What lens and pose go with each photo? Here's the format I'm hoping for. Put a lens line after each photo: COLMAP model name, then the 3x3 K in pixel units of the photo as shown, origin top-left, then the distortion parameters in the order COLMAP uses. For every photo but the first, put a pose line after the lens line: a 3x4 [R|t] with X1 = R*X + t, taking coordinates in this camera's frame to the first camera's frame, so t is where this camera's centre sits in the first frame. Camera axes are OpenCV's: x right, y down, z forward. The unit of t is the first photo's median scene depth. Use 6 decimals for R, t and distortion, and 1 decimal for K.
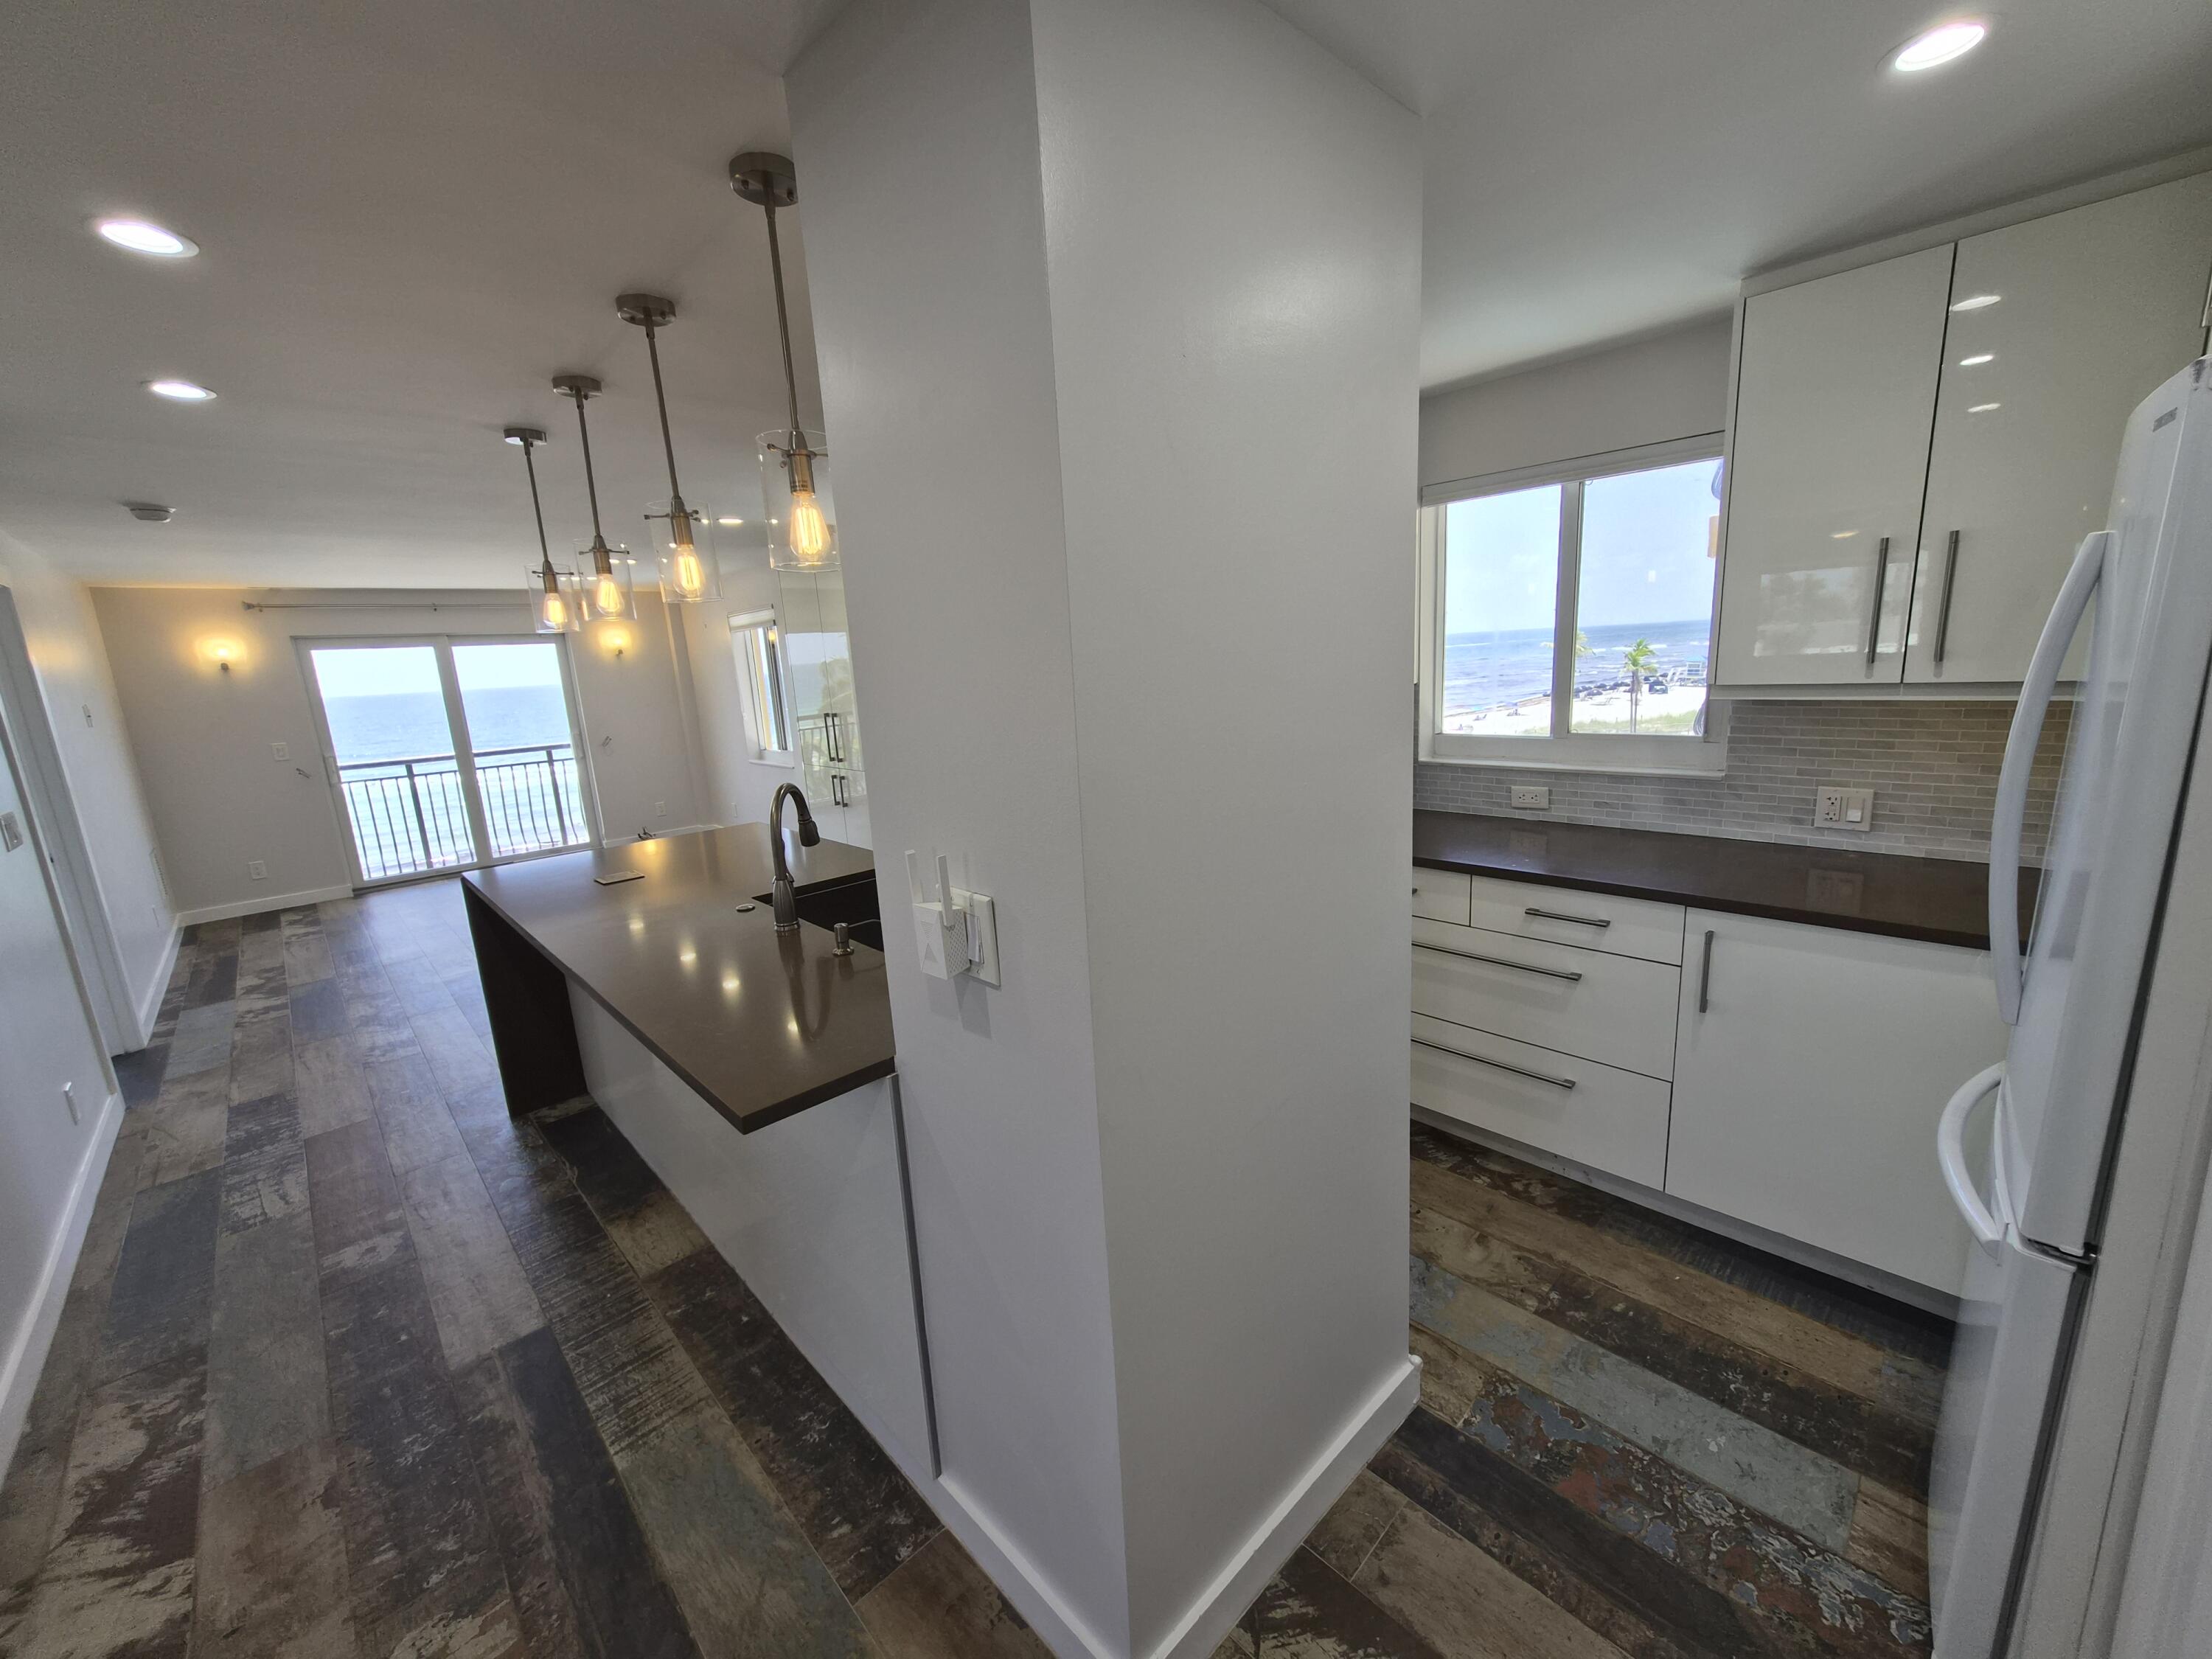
lens RADIAL K [[867.8, 0, 1101.5], [0, 867.8, 826.5], [0, 0, 1]] dist [0.002907, 0.000078]
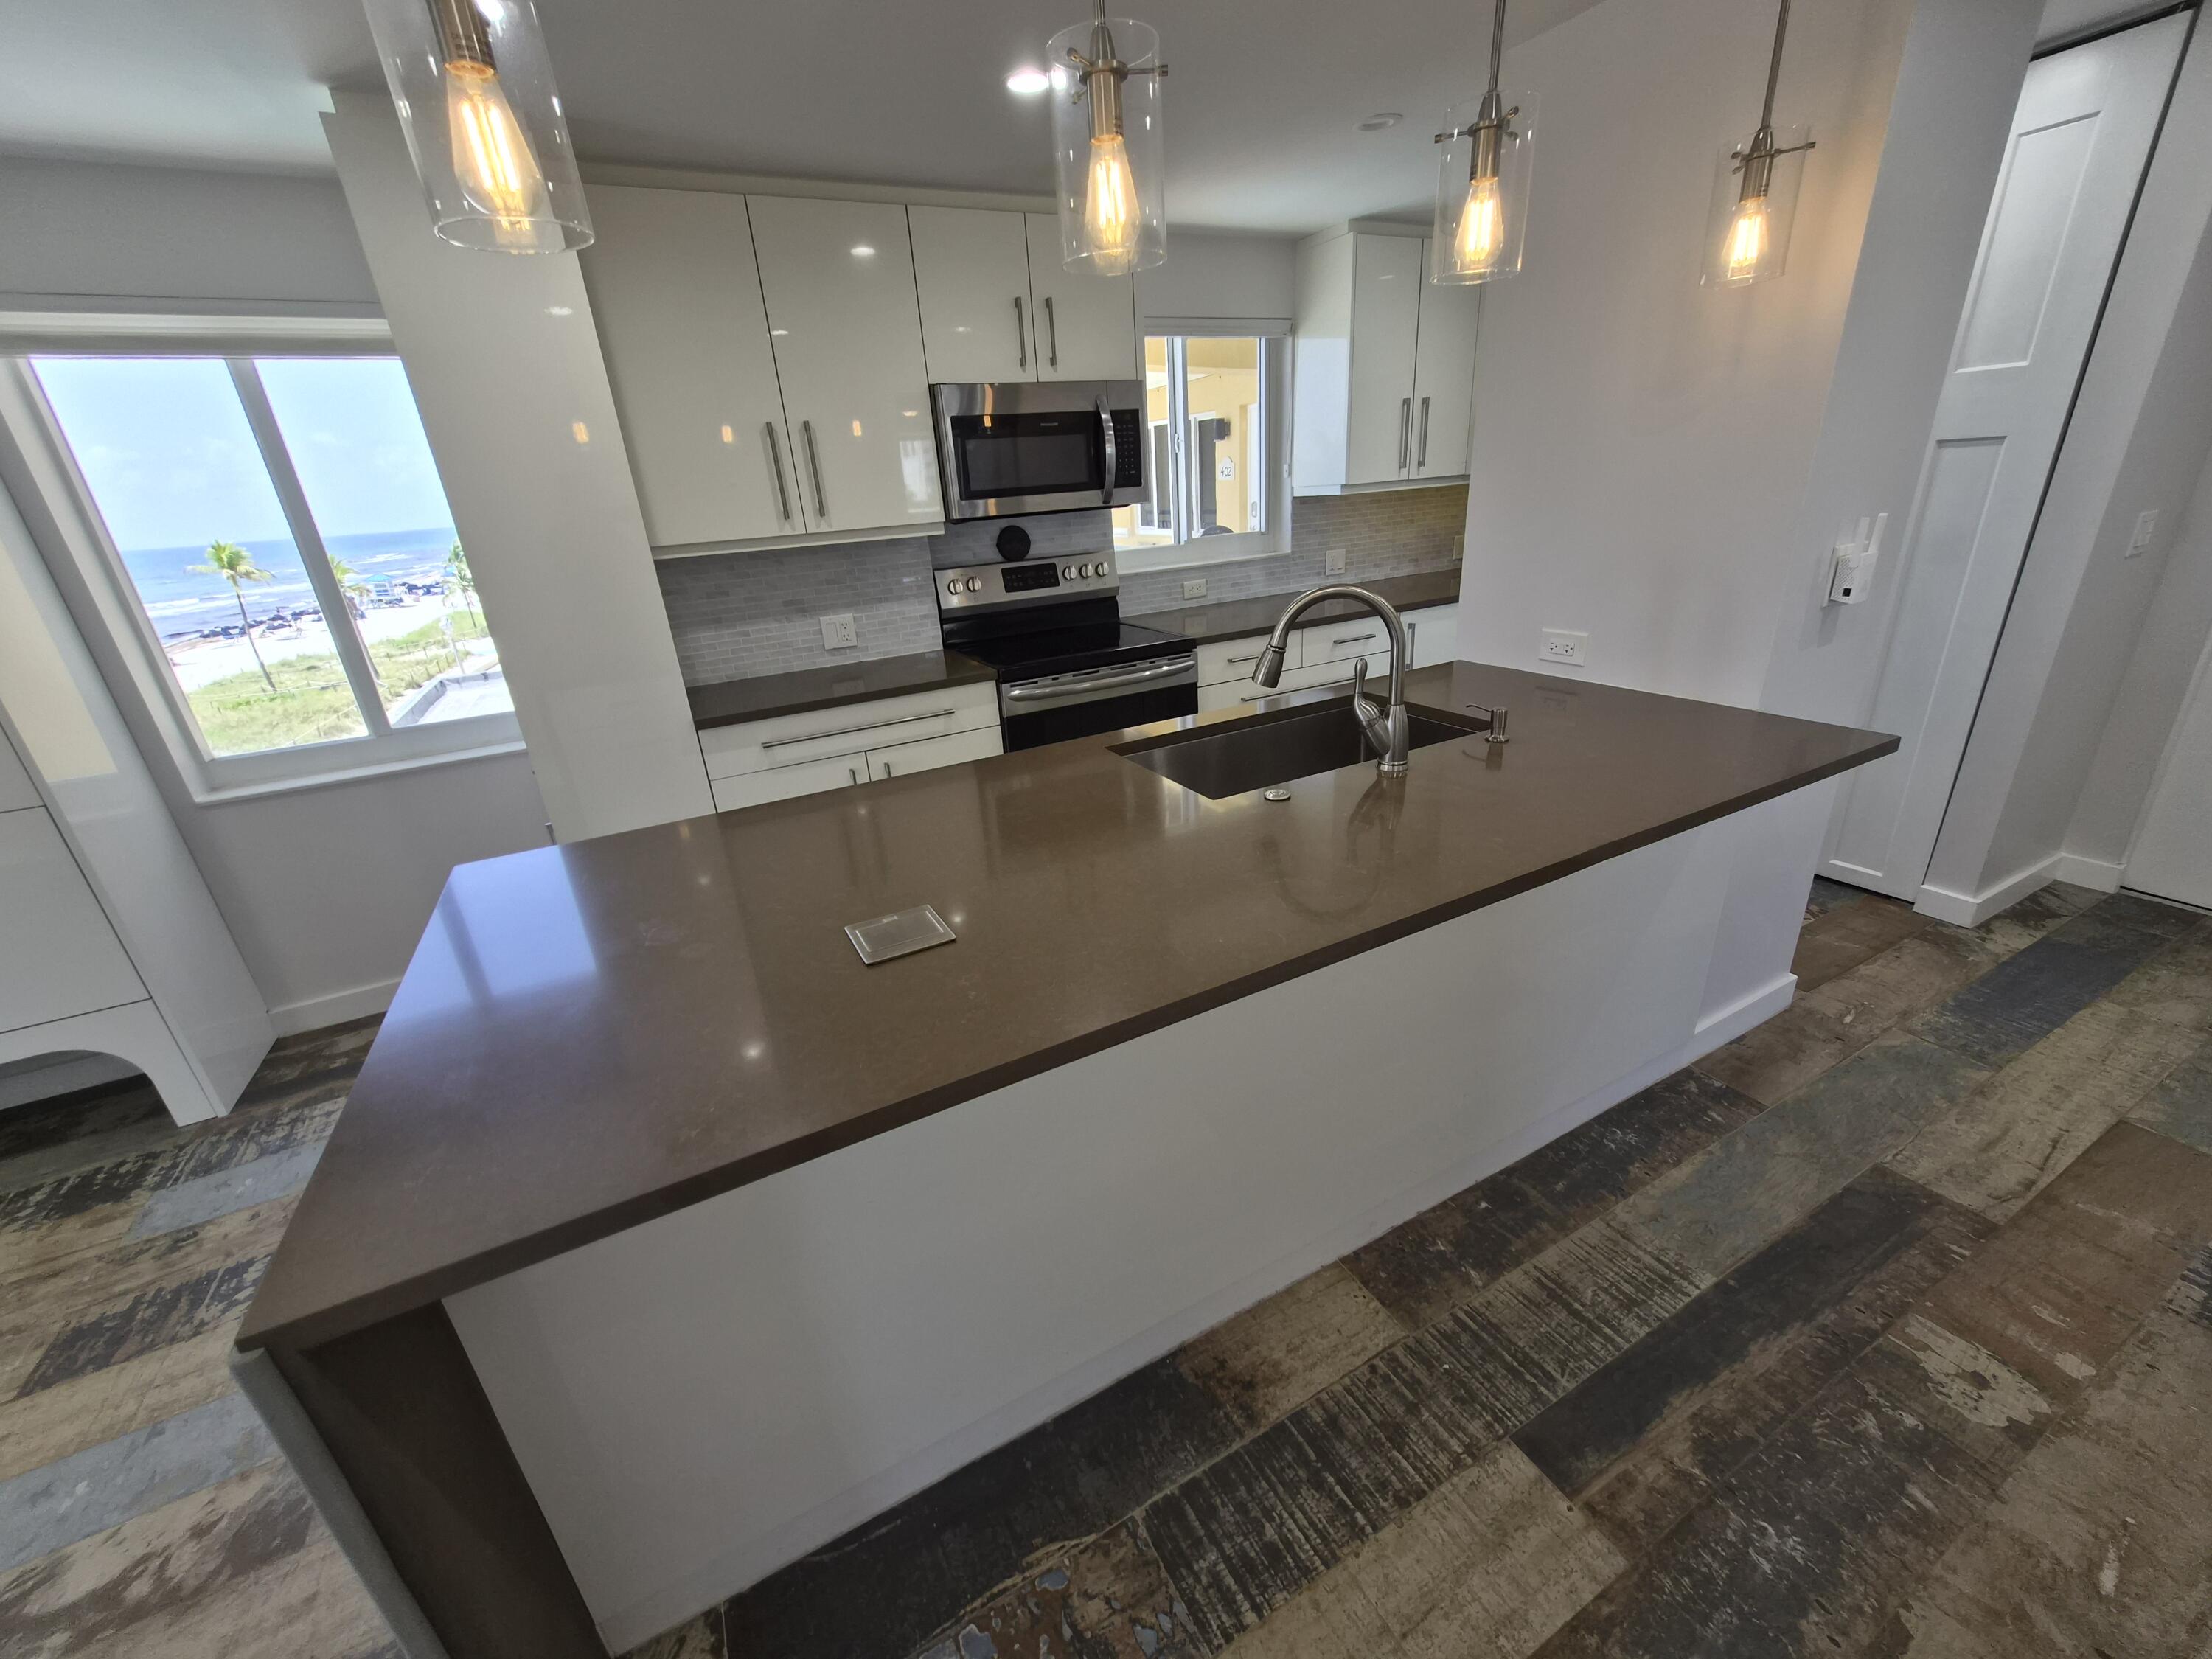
lens RADIAL K [[869.0, 0, 1098.8], [0, 869.0, 824.2], [0, 0, 1]] dist [0.001698, 0.000159]
pose [[0.281398, -0.318840, 0.905072, -0.709895], [0.239017, 0.936748, 0.255685, -0.058919], [-0.929347, 0.144378, 0.339807, 0.608118]]
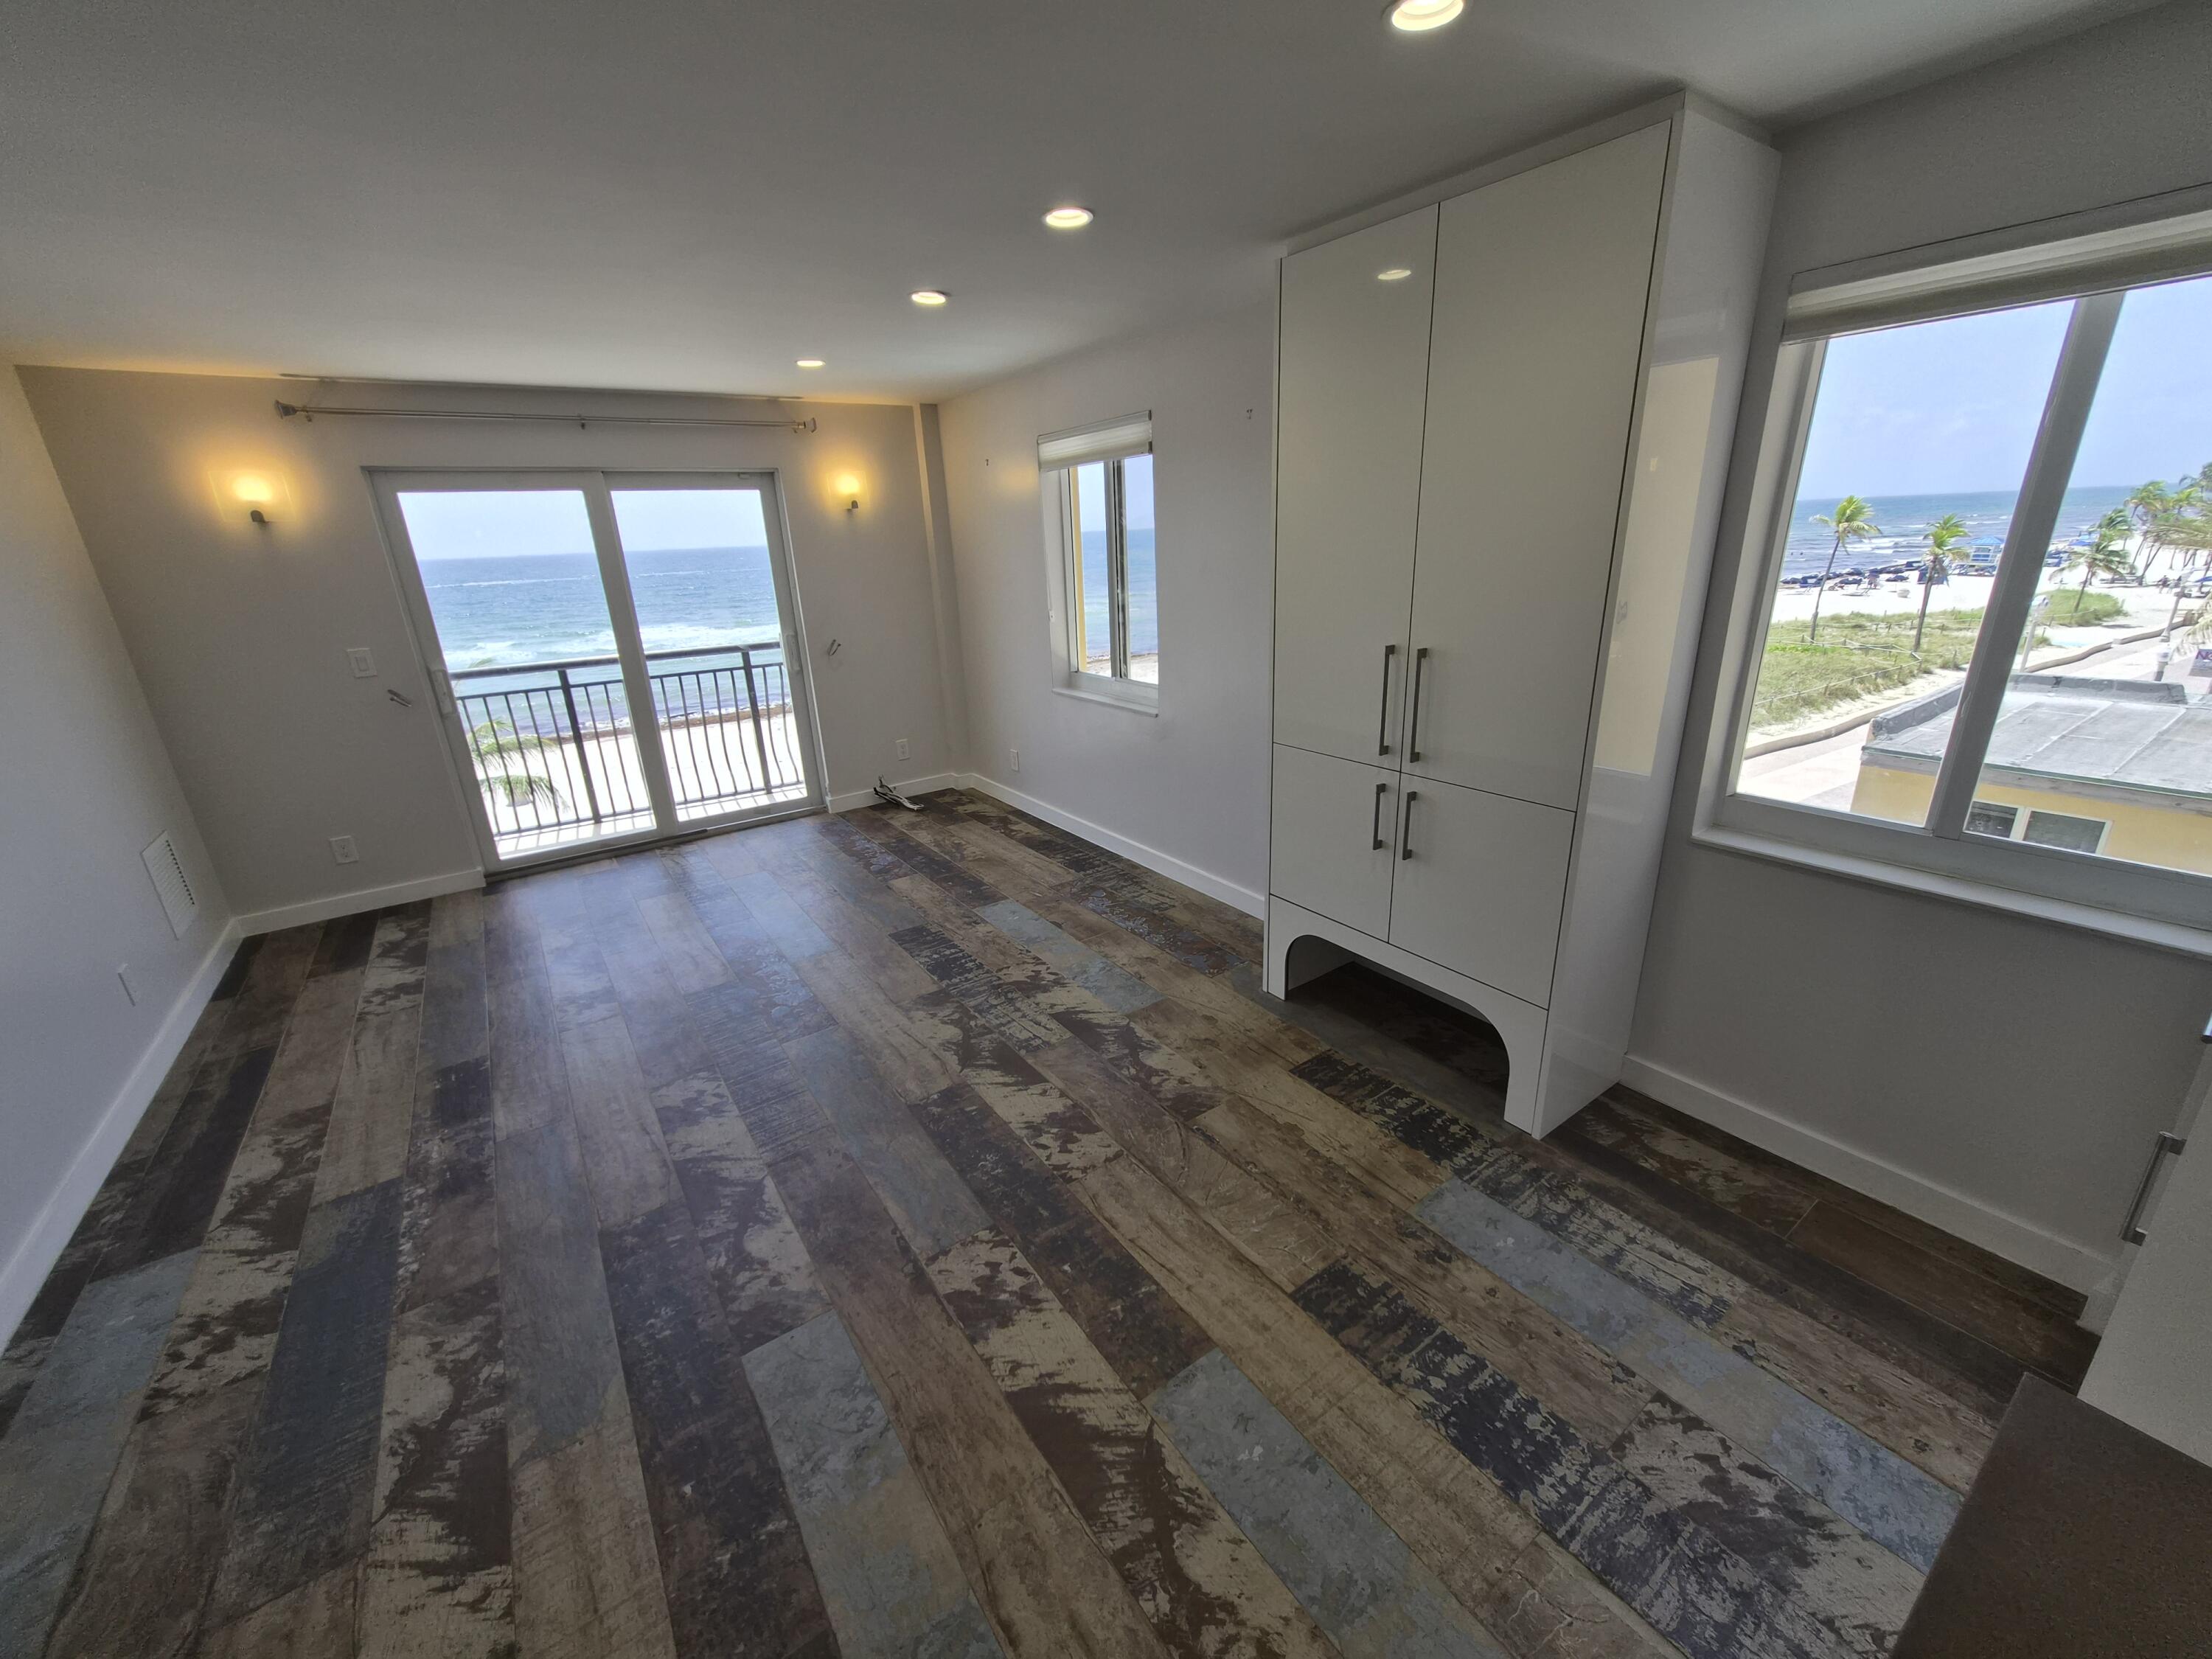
lens RADIAL K [[869.0, 0, 1098.8], [0, 869.0, 824.2], [0, 0, 1]] dist [0.001698, 0.000159]
pose [[0.987457, 0.064477, -0.144124, -0.607013], [-0.044306, 0.989297, 0.139026, -0.148972], [0.151545, -0.130897, 0.979745, 0.841460]]
